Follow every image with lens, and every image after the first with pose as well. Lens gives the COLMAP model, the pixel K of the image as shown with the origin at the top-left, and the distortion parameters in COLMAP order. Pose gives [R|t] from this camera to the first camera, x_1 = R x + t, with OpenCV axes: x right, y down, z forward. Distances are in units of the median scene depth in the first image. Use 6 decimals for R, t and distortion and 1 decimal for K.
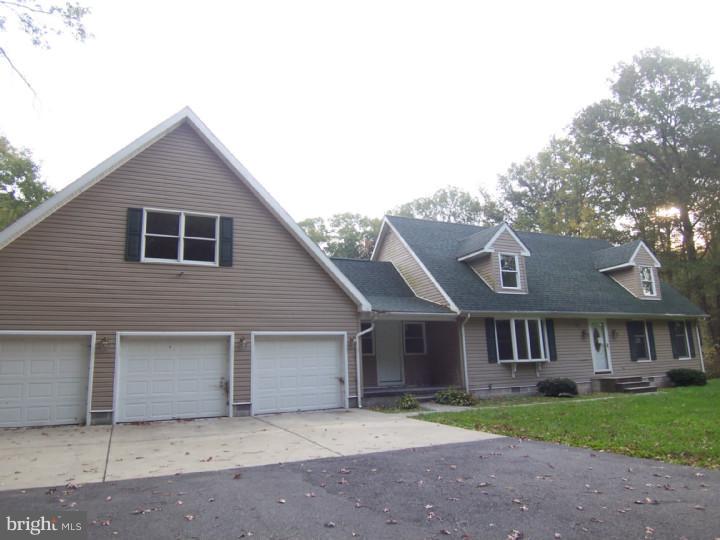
lens RADIAL K [[499.1, 0, 359.2], [0, 499.1, 267.2], [0, 0, 1]] dist [0.007578, -0.046461]
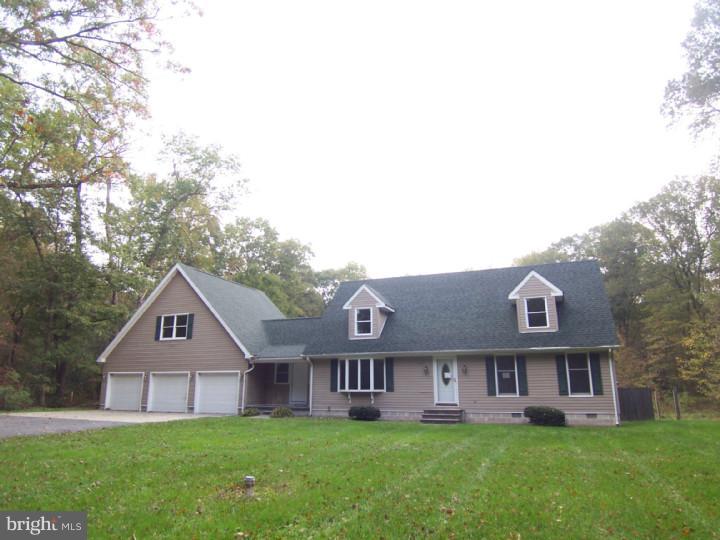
lens RADIAL K [[499.1, 0, 359.2], [0, 499.1, 267.2], [0, 0, 1]] dist [0.007578, -0.046461]
pose [[0.660132, -0.145086, -0.737004, 1.361224], [0.124083, 0.988752, -0.083504, -0.026788], [0.740830, -0.036326, 0.670710, 0.123381]]
